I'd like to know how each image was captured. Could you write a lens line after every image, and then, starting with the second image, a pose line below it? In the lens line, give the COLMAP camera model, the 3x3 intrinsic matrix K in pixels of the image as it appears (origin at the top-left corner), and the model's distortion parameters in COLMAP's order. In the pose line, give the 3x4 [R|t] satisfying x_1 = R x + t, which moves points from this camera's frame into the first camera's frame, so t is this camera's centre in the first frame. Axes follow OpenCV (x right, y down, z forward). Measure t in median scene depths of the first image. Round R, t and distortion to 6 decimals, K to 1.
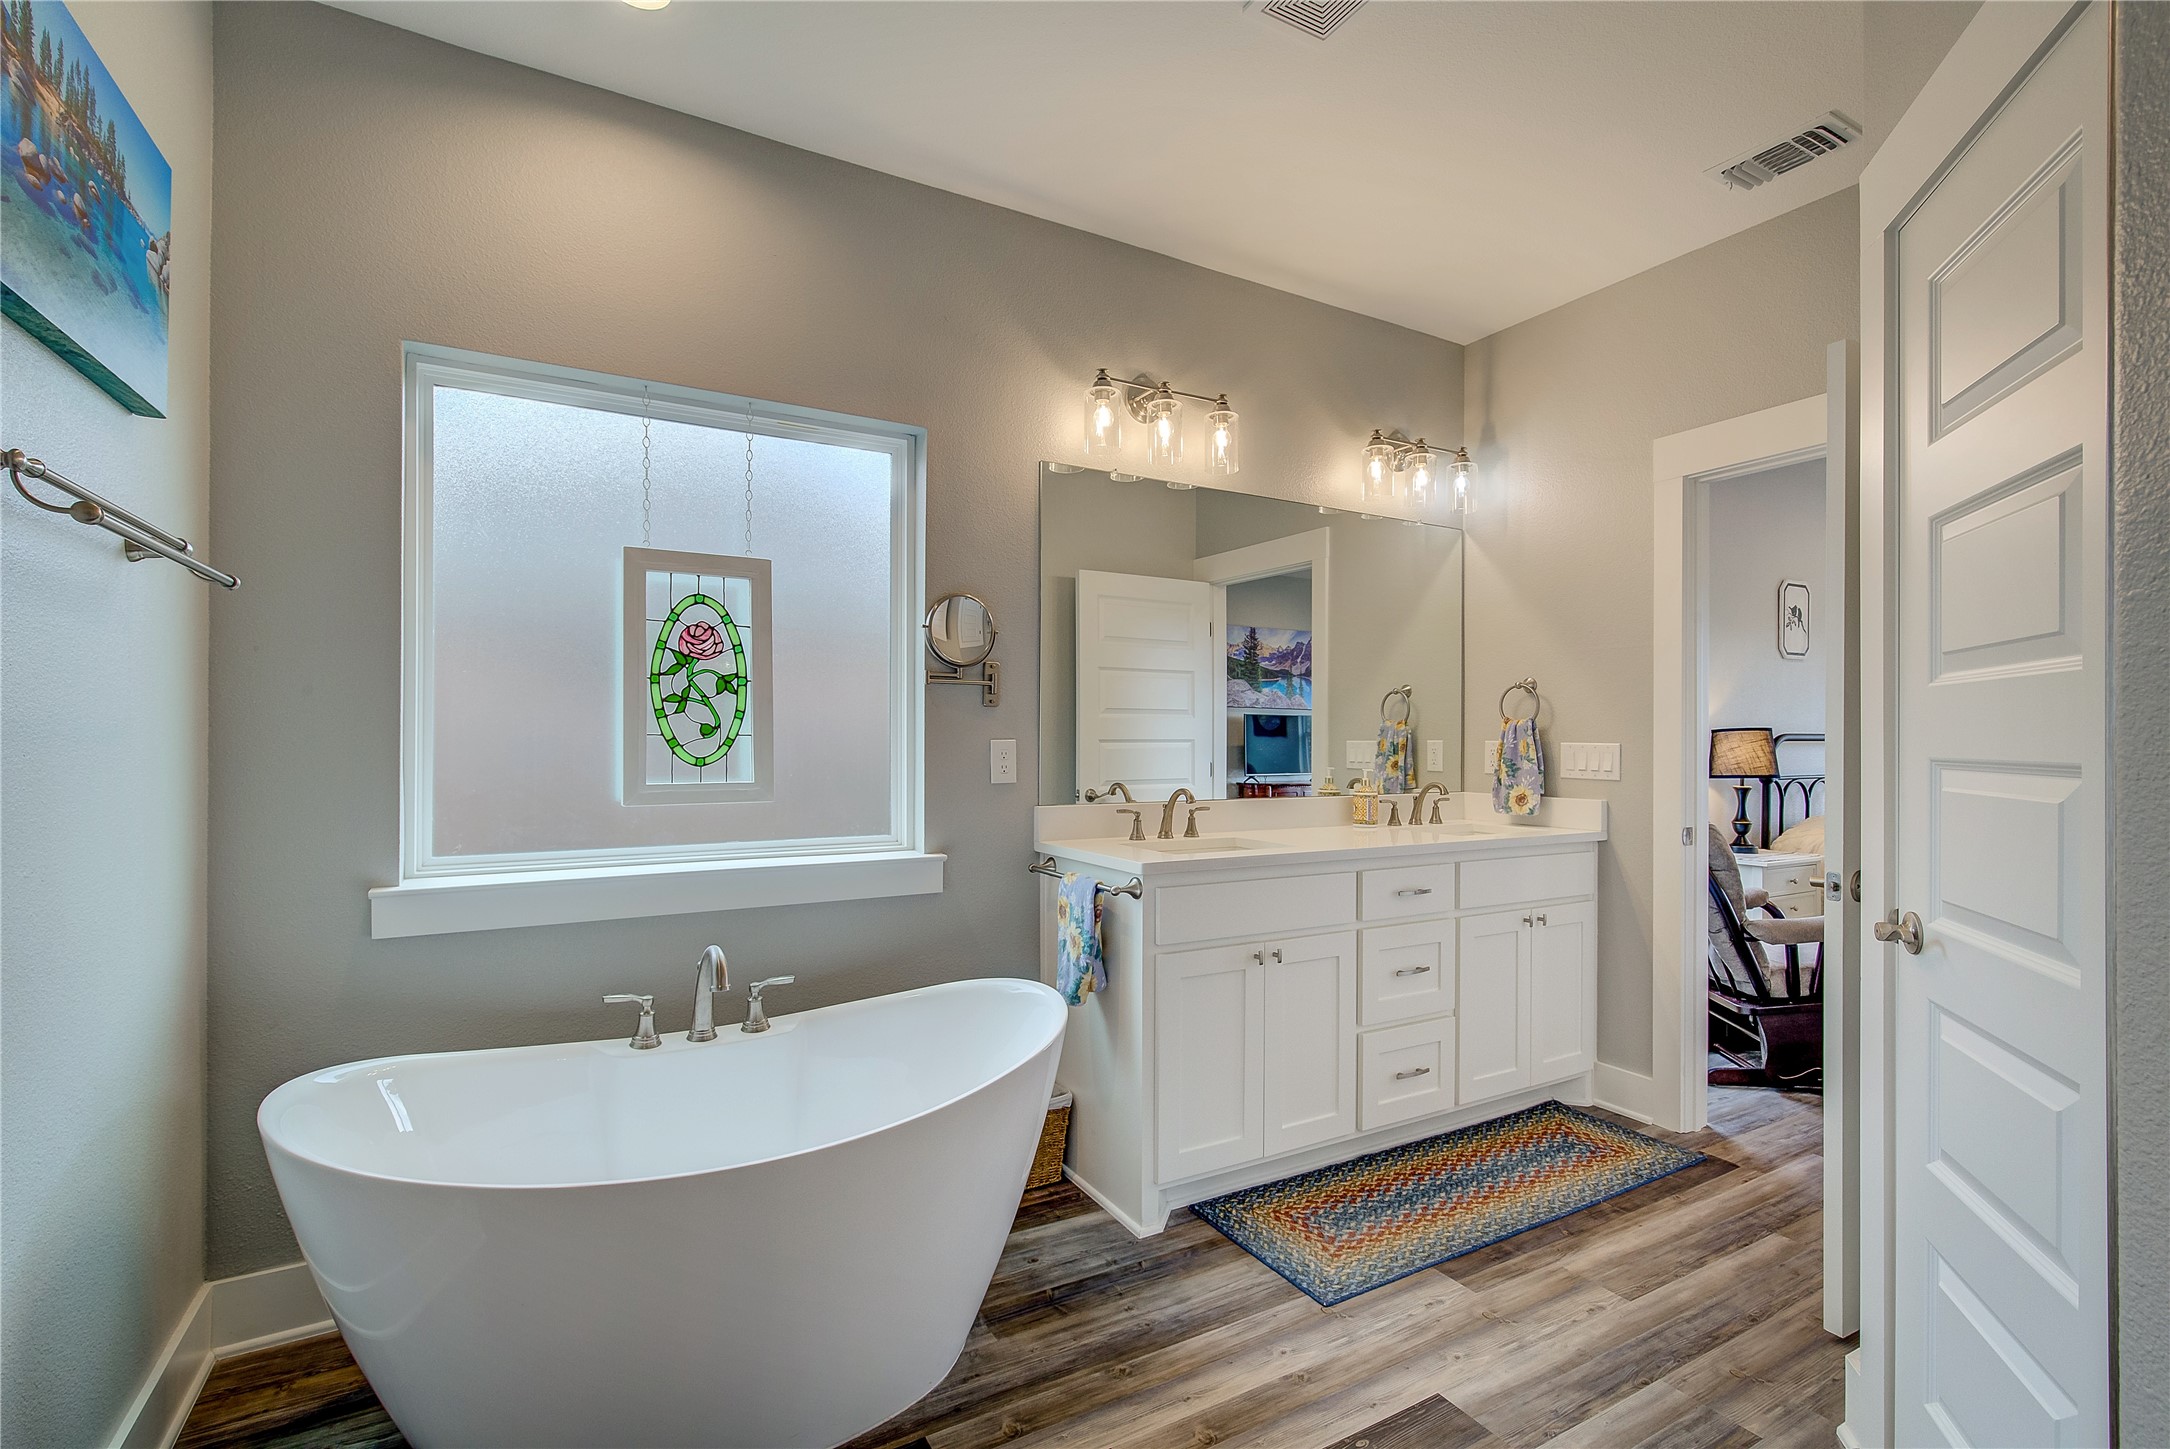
lens RADIAL K [[984.0, 0, 1086.7], [0, 984.0, 759.1], [0, 0, 1]] dist [-0.000116, 0.000195]
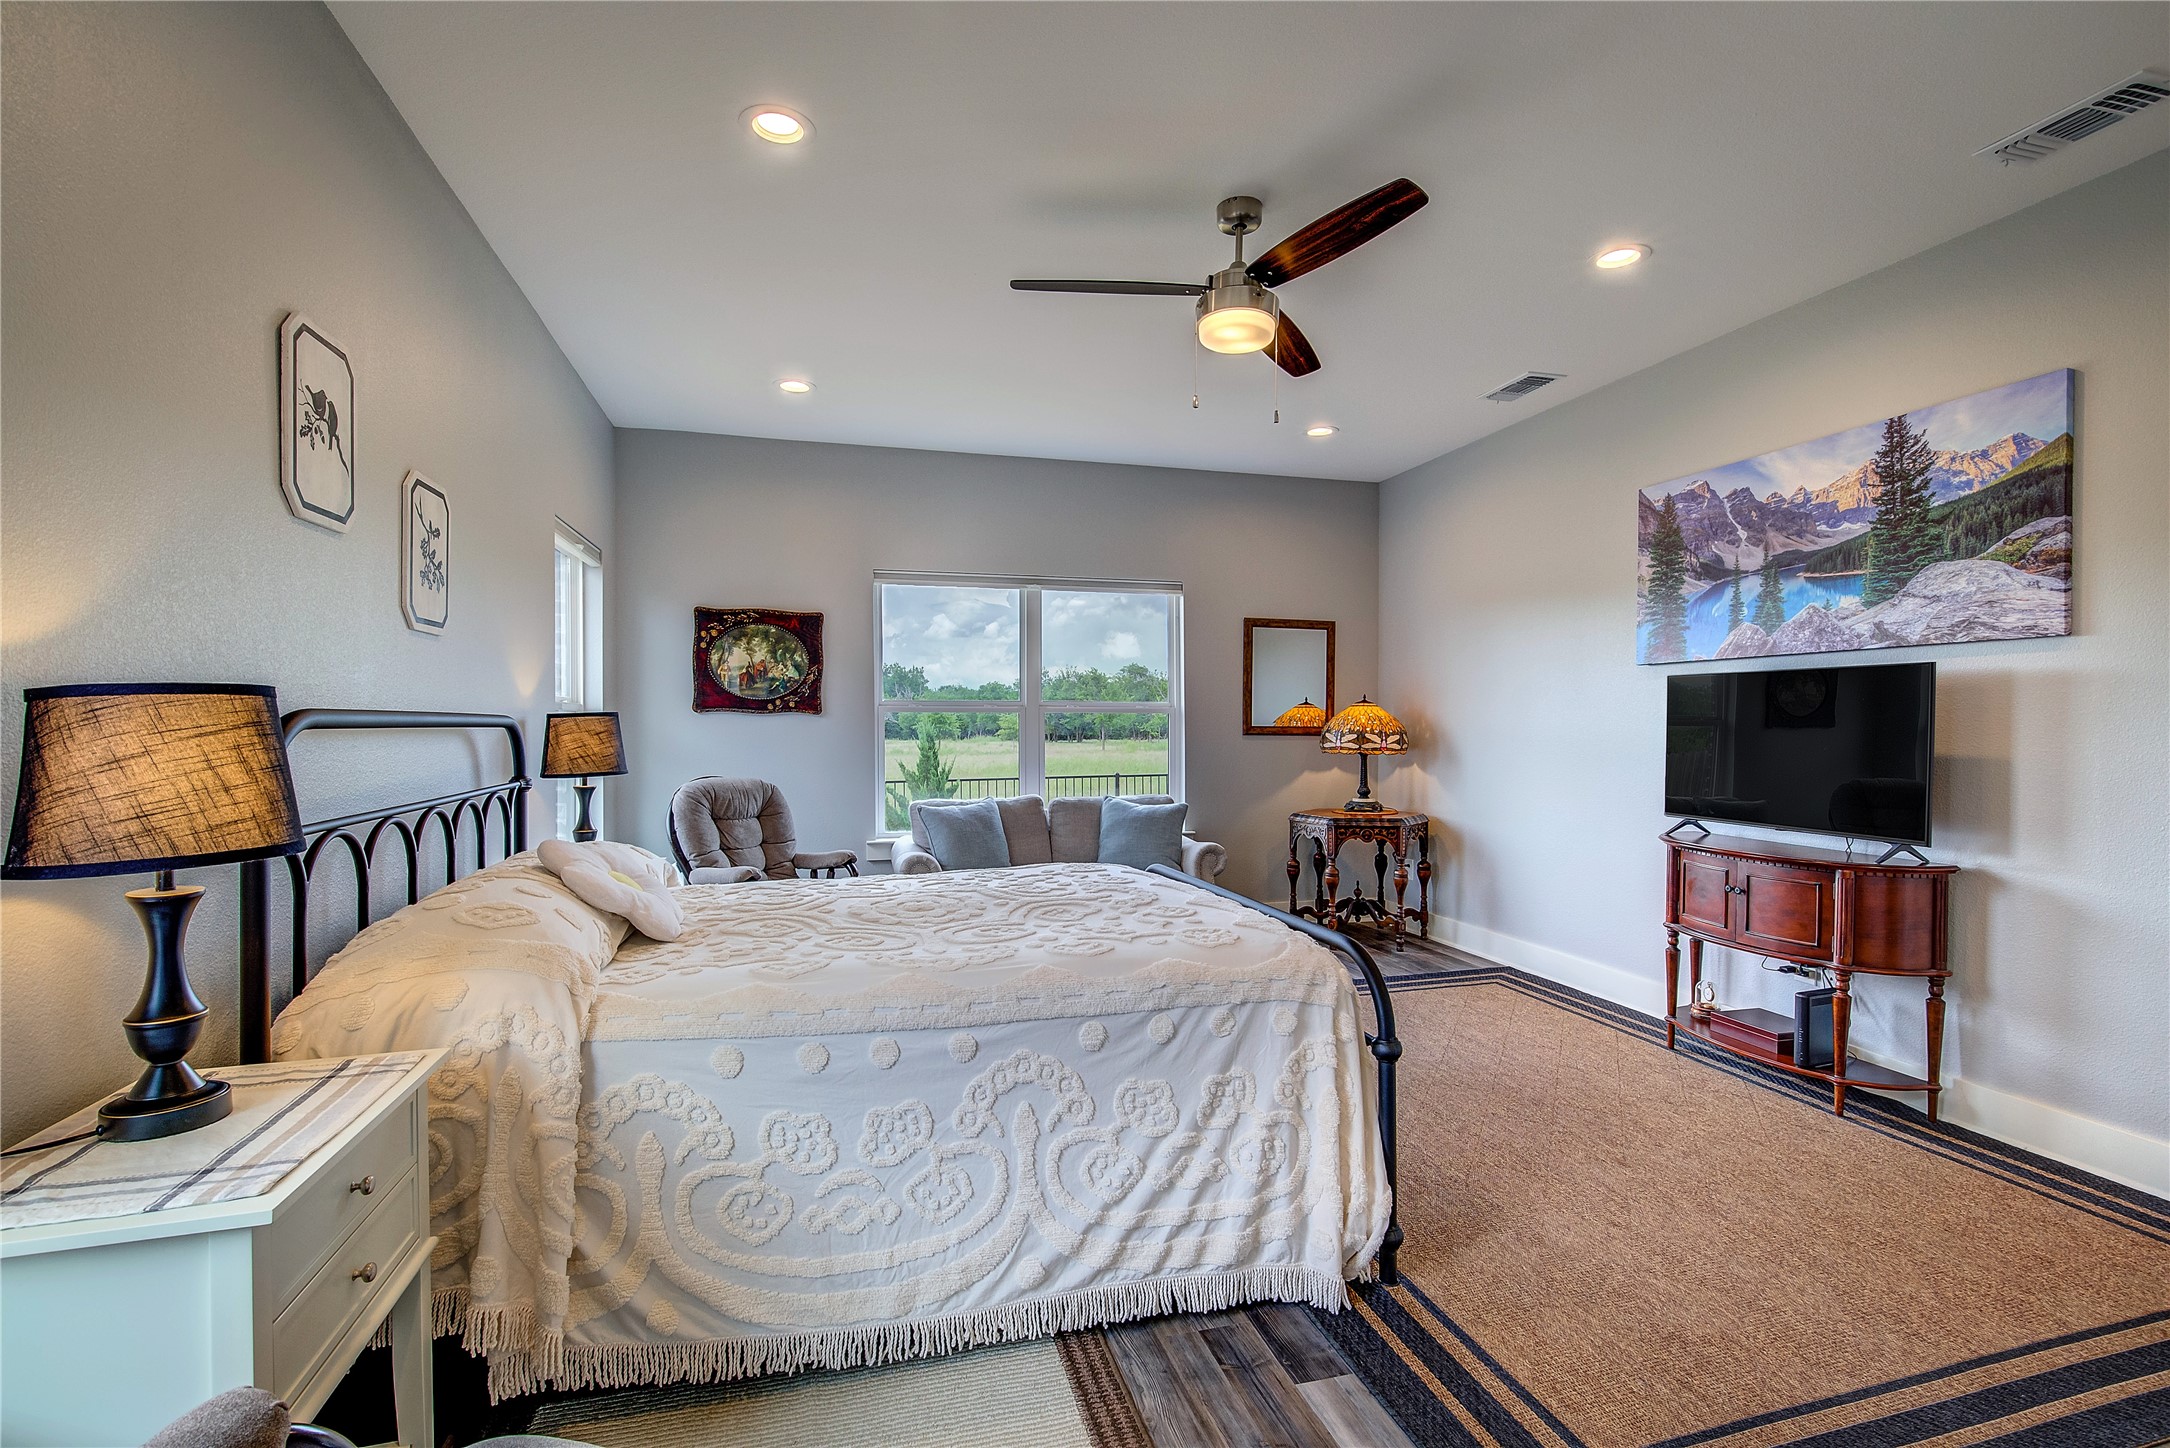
lens RADIAL K [[982.3, 0, 1087.2], [0, 982.3, 734.9], [0, 0, 1]] dist [-0.000264, 0.001063]
pose [[0.248984, -0.010120, 0.968455, 0.456724], [0.004314, 0.999947, 0.009340, -0.018486], [-0.968498, 0.001853, 0.249015, 0.669928]]
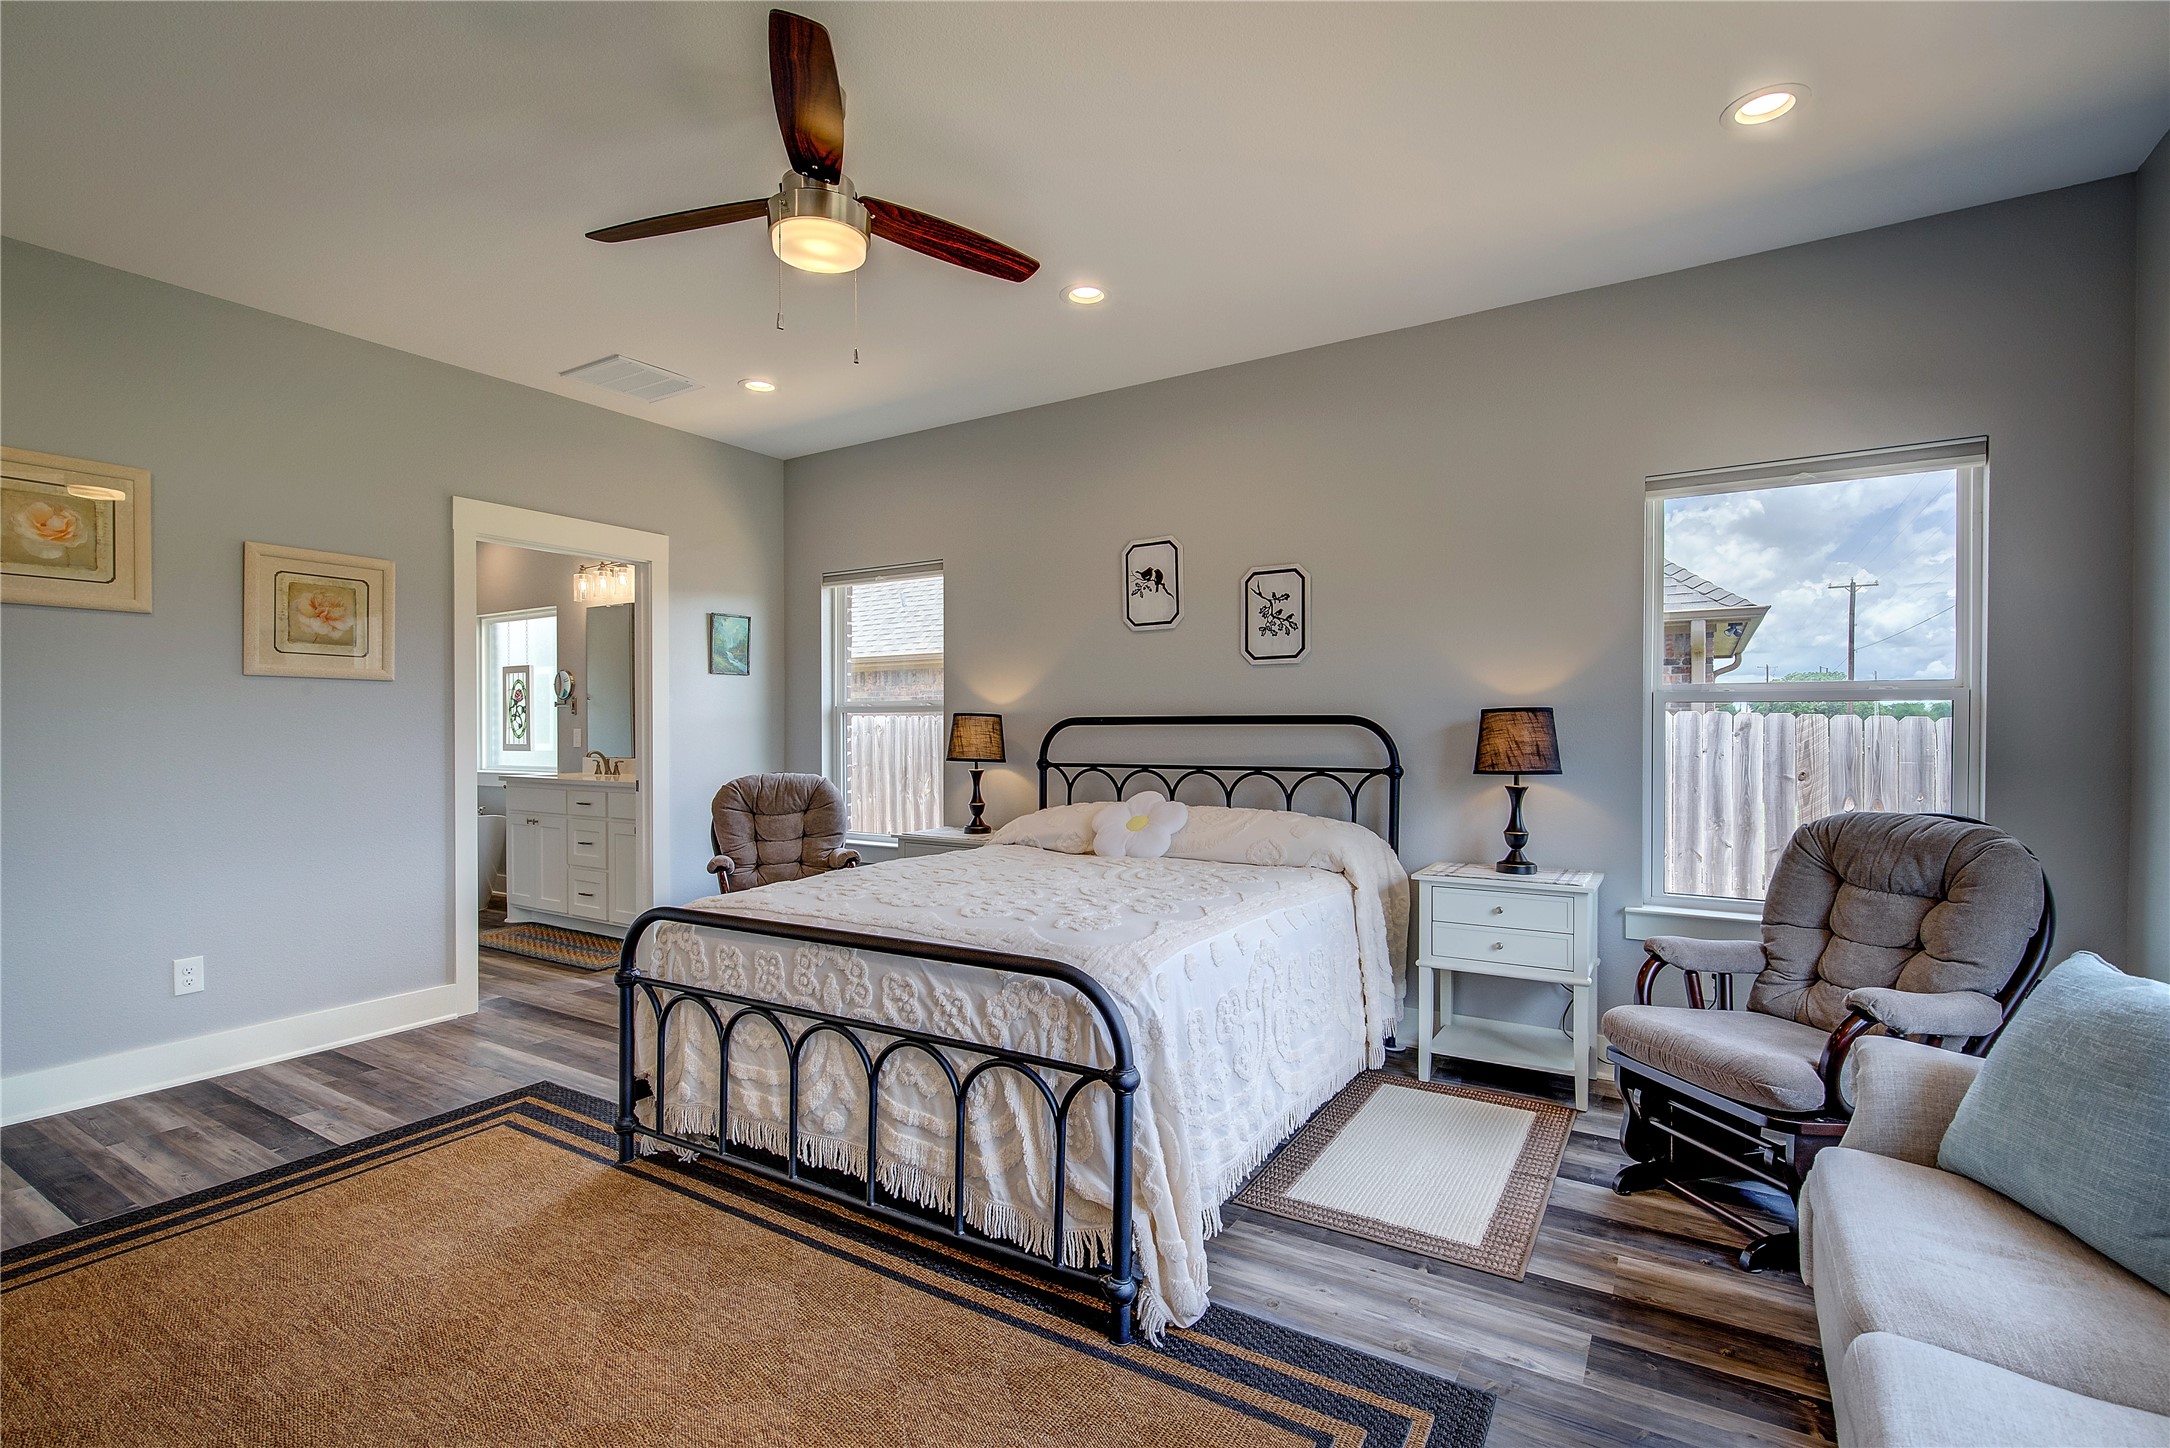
lens RADIAL K [[982.3, 0, 1087.2], [0, 982.3, 734.9], [0, 0, 1]] dist [-0.000264, 0.001063]
pose [[0.472474, 0.002011, -0.881342, 1.653603], [-0.007835, 0.999967, -0.001918, -0.006449], [0.881310, 0.007811, 0.472475, 0.612436]]
